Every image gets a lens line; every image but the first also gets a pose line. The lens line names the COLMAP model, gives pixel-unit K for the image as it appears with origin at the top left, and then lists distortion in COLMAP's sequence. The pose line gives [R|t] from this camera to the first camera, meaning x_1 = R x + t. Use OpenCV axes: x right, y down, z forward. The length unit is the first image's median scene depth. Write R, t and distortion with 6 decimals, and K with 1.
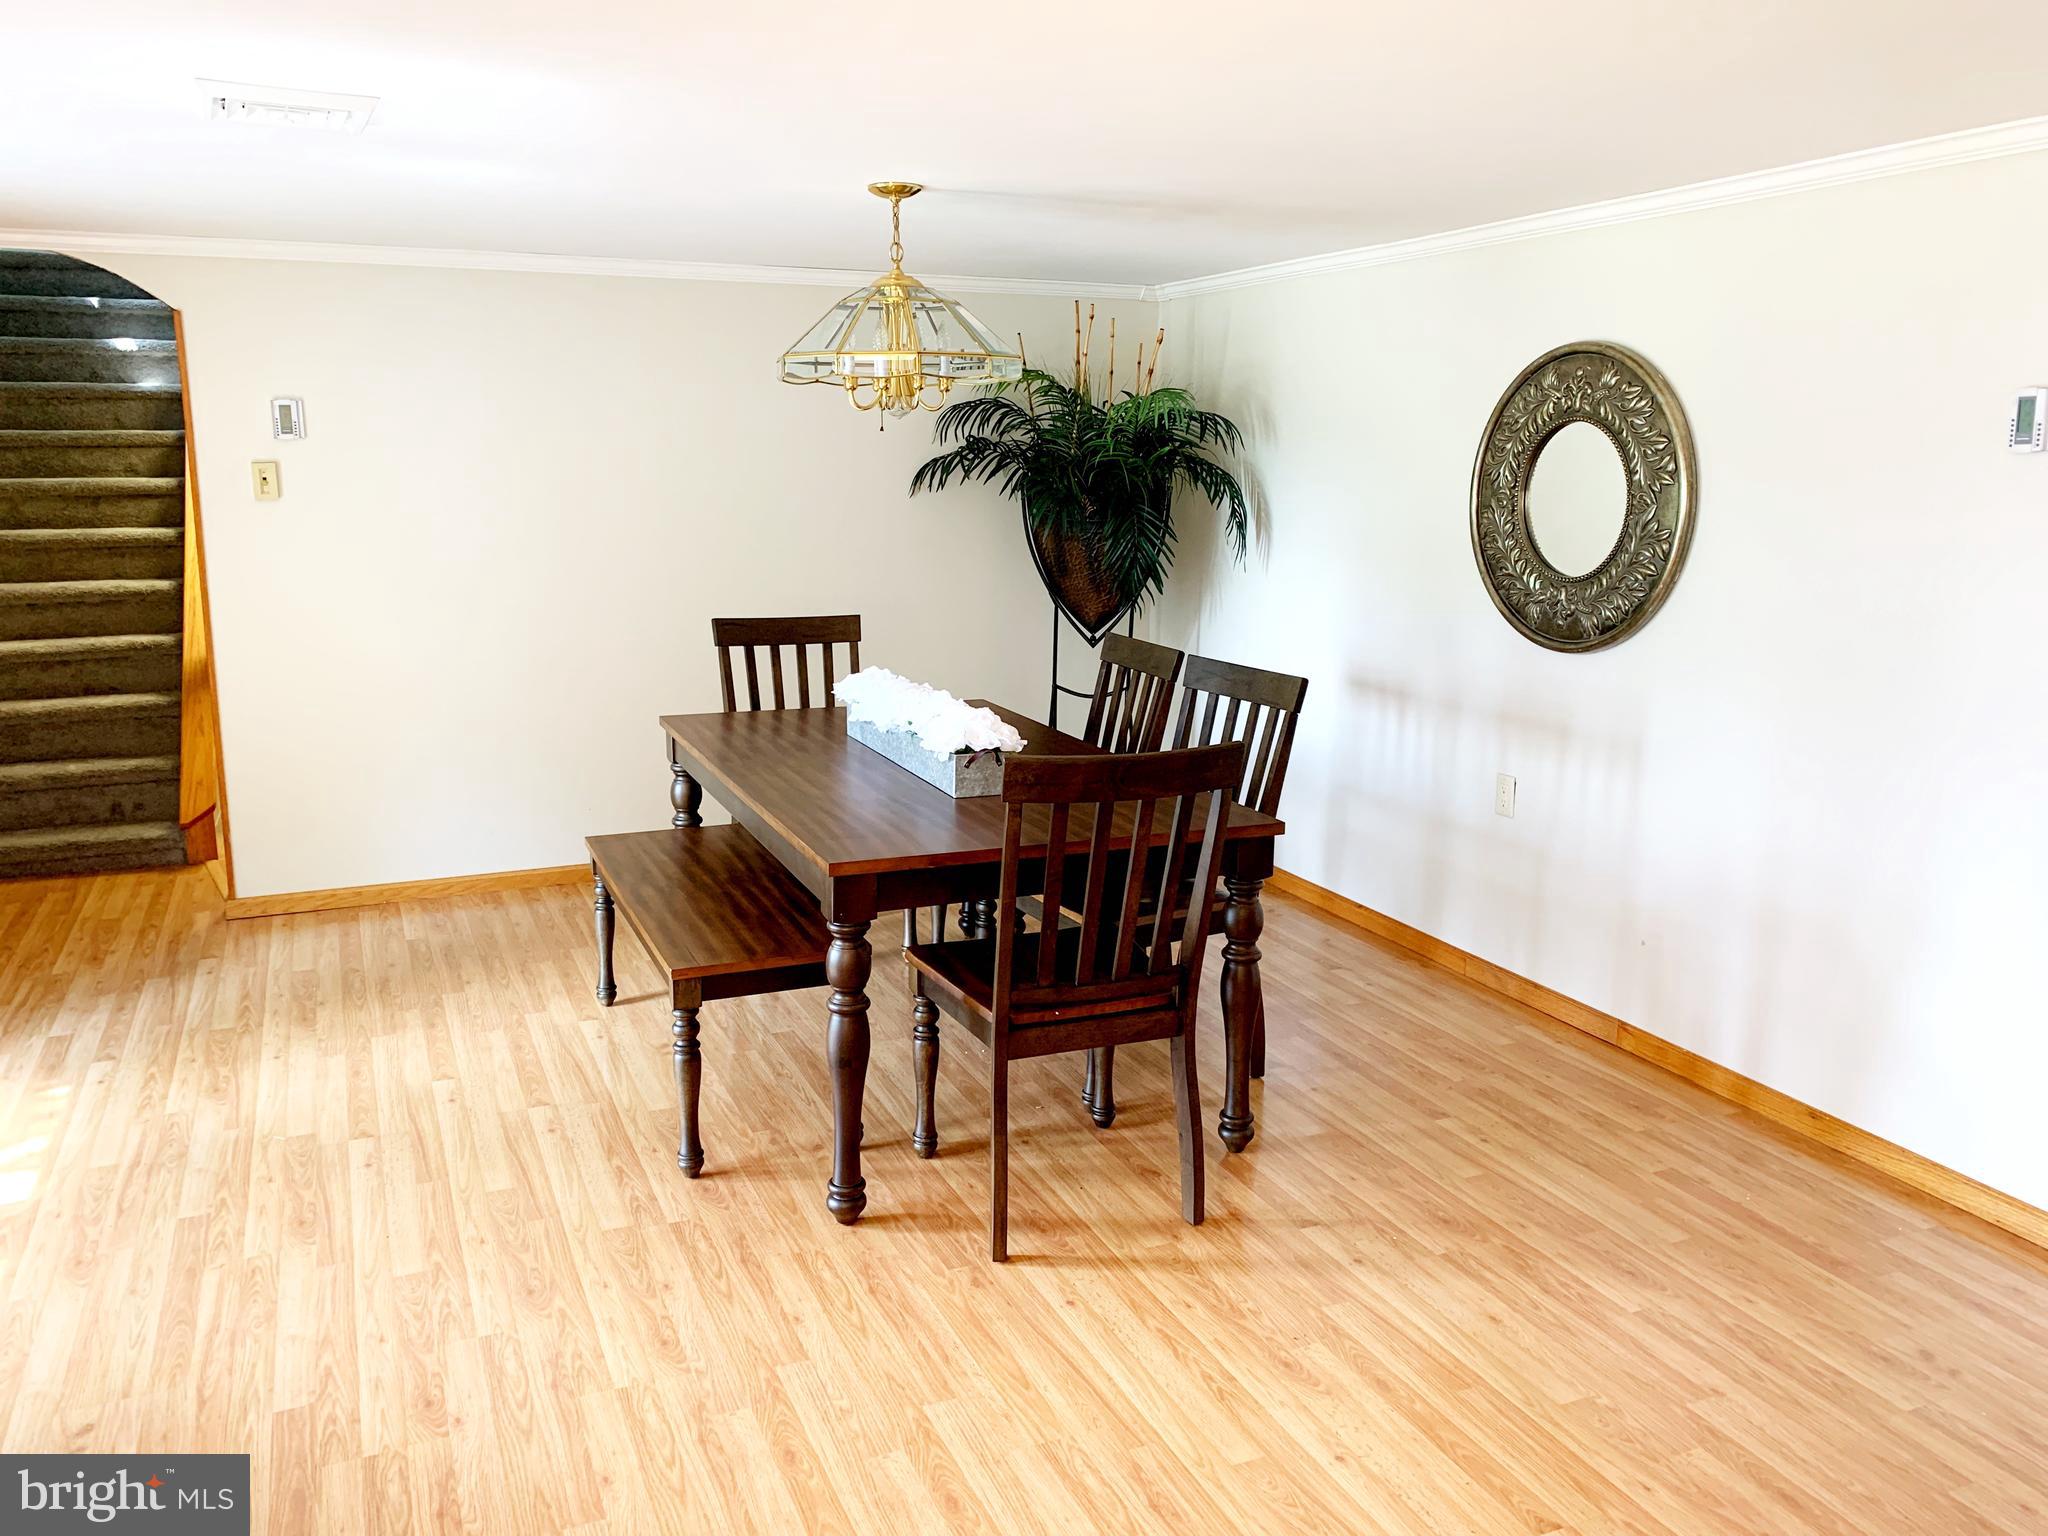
lens RADIAL K [[1604.0, 0, 1024.0], [0, 1604.0, 768.0], [0, 0, 1]] dist [0.057819, -0.080718]
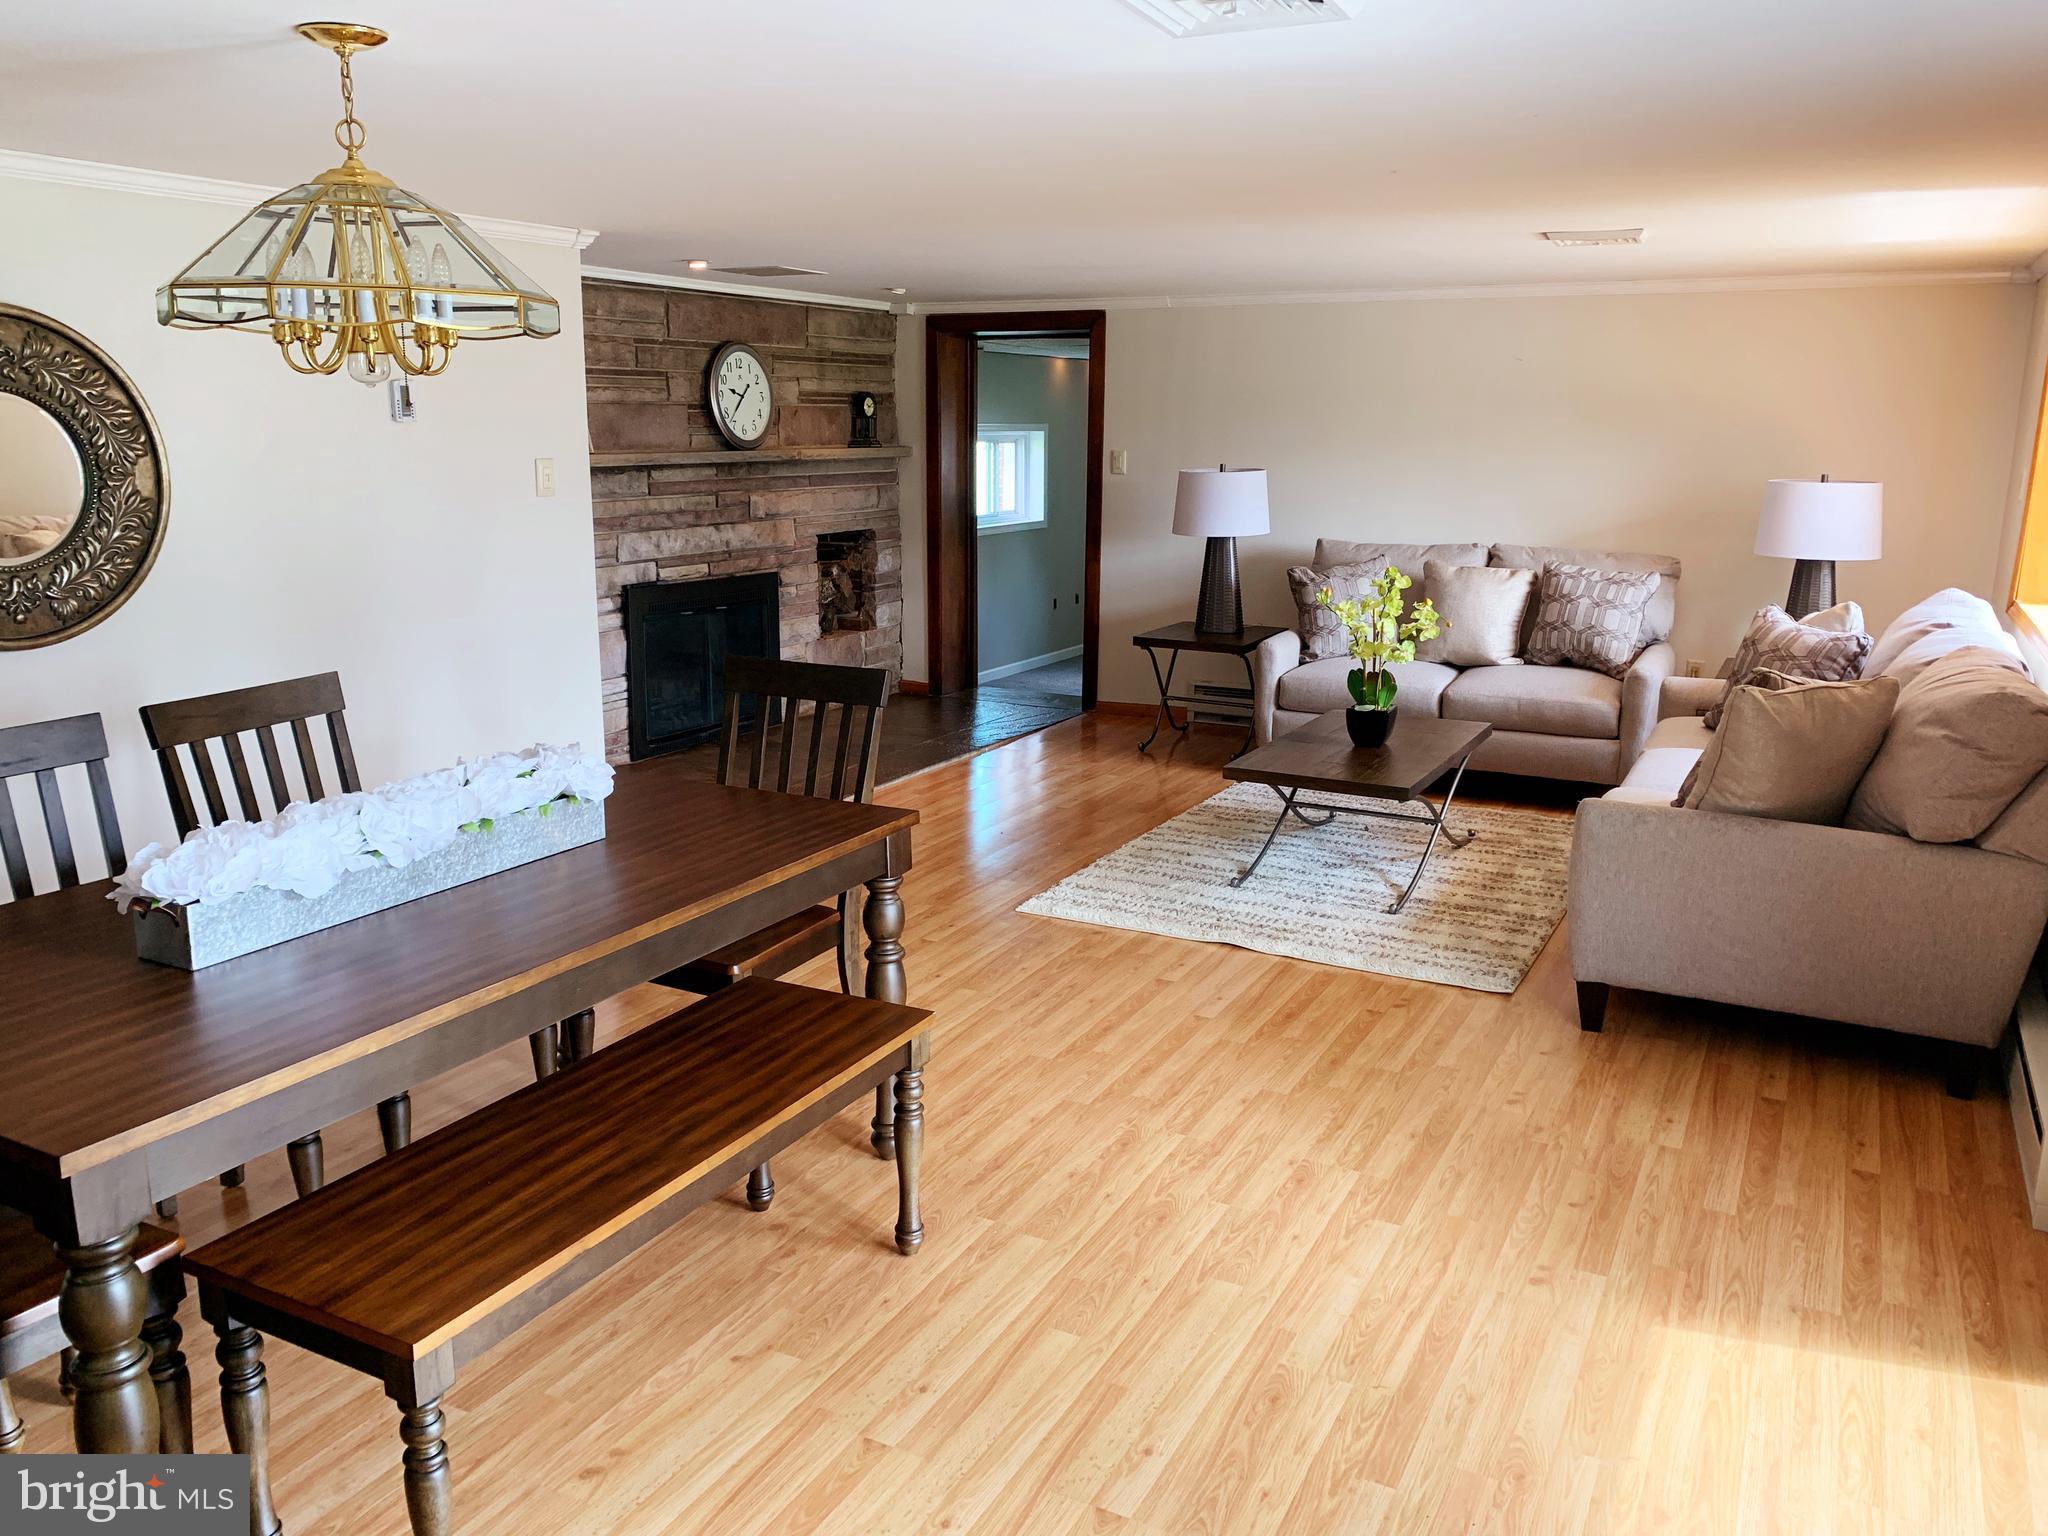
lens RADIAL K [[1563.1, 0, 993.0], [0, 1563.1, 789.7], [0, 0, 1]] dist [0.004091, -0.070167]
pose [[-0.621801, -0.193434, 0.758912, -0.814503], [0.146983, 0.922978, 0.355680, -0.275574], [-0.769259, 0.332709, -0.545477, 1.306682]]
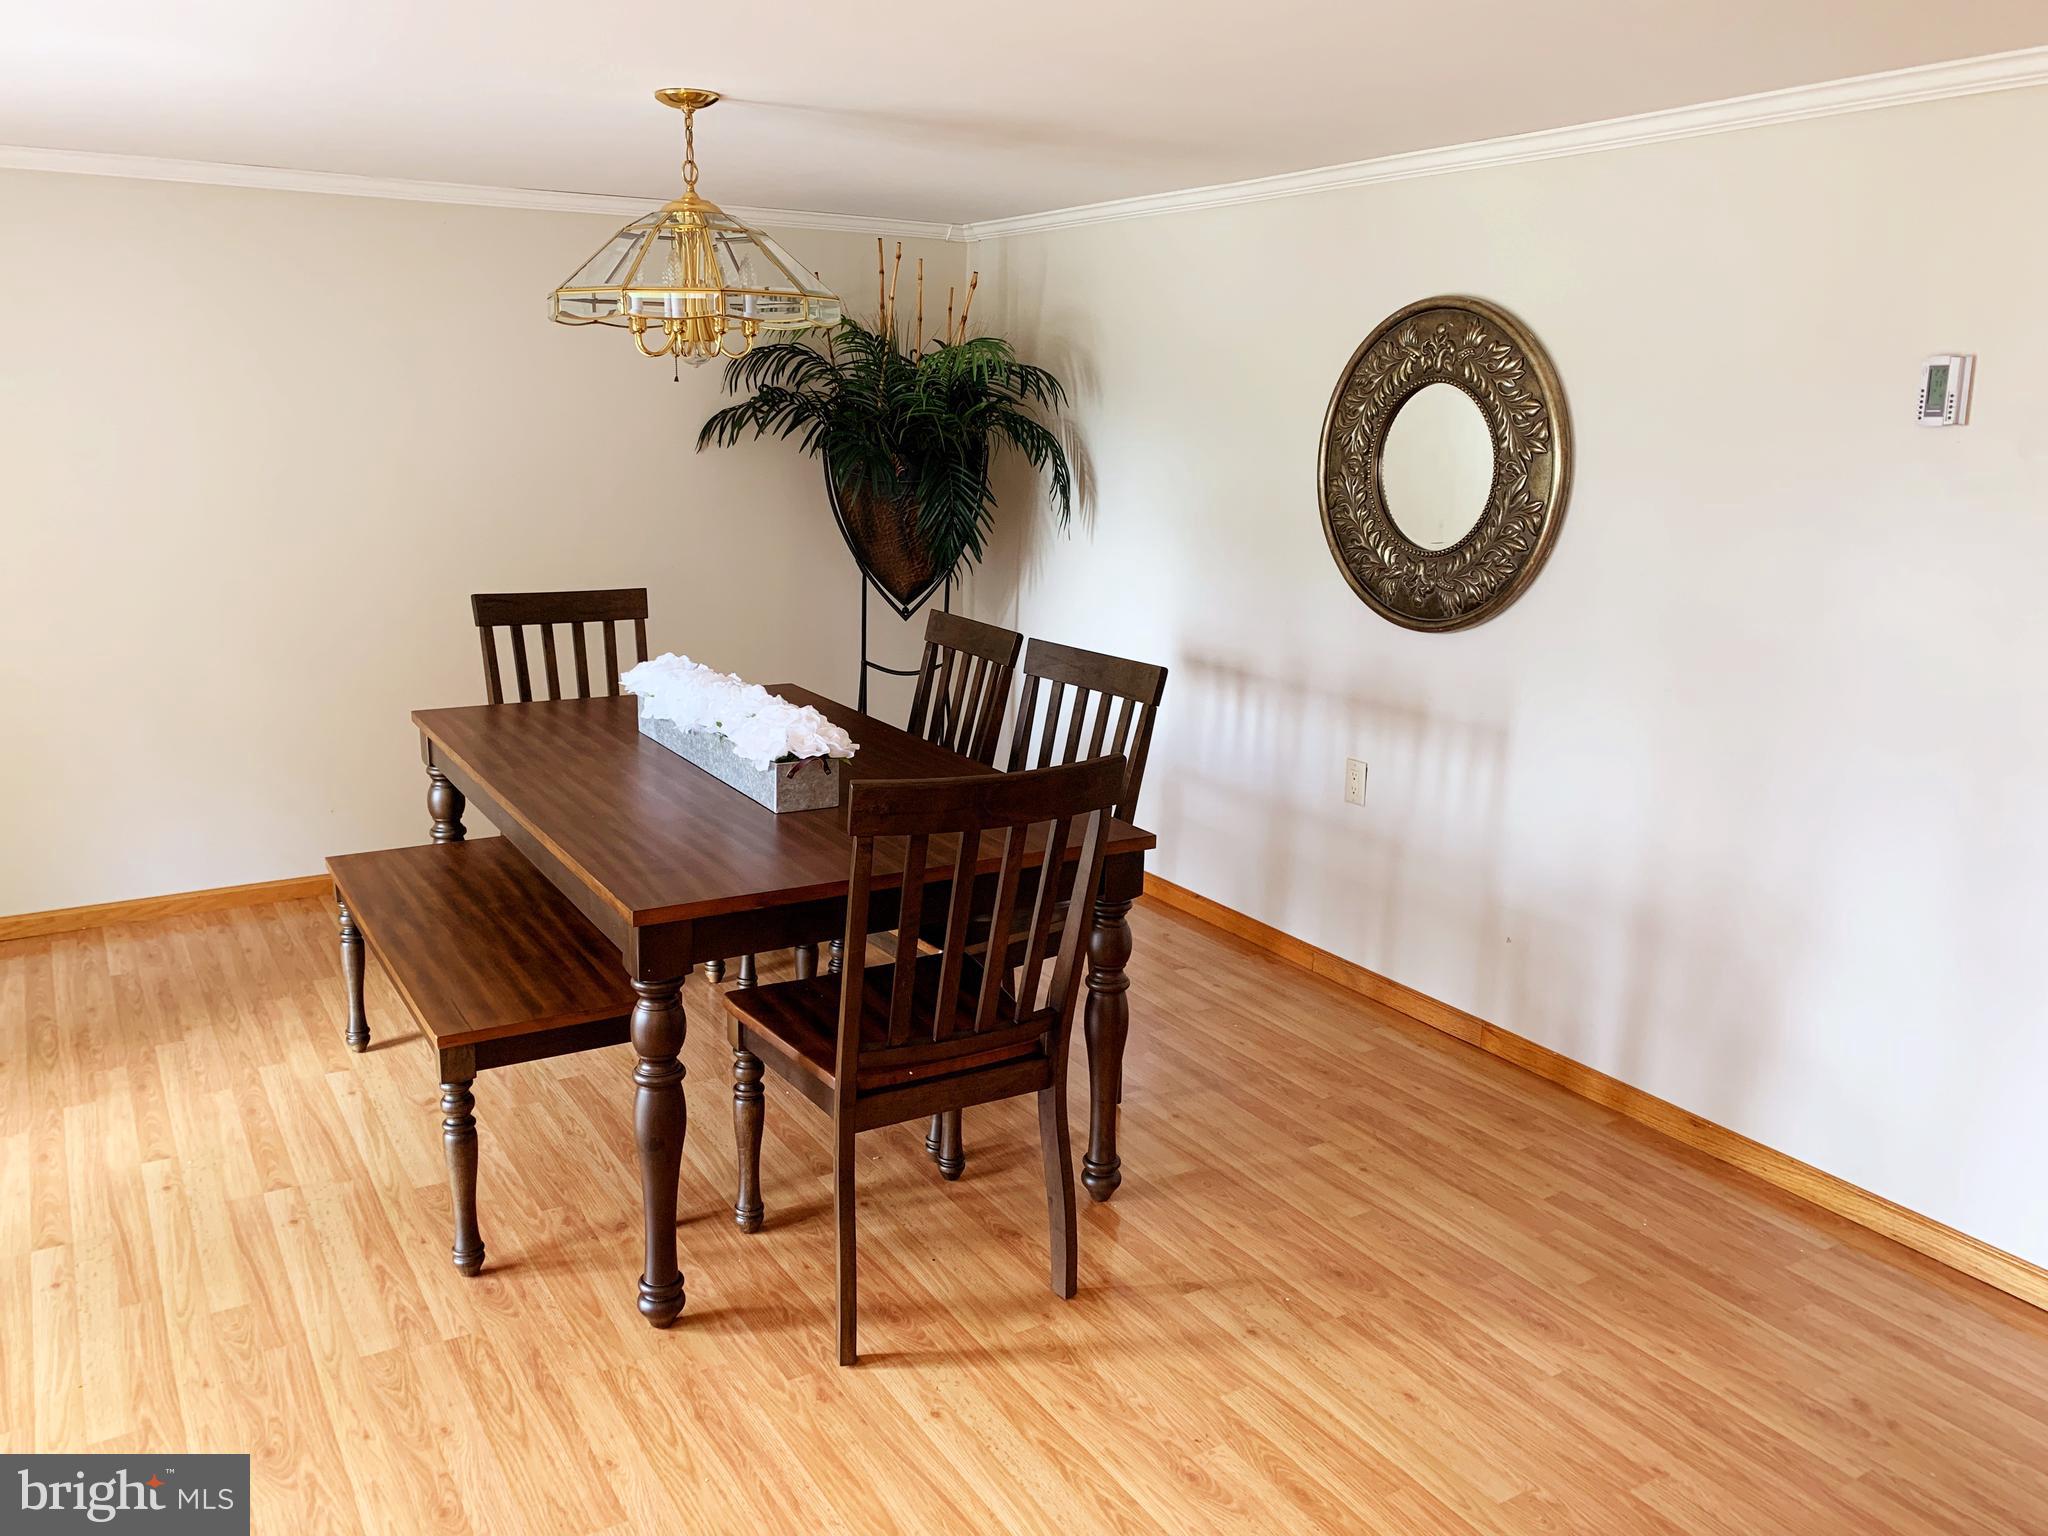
lens RADIAL K [[1606.9, 0, 1032.0], [0, 1606.9, 775.3], [0, 0, 1]] dist [0.001431, 0.014817]
pose [[0.989444, -0.021581, 0.143301, -0.029914], [0.016401, 0.999172, 0.037229, -0.032422], [-0.143985, -0.034485, 0.988979, 0.133308]]
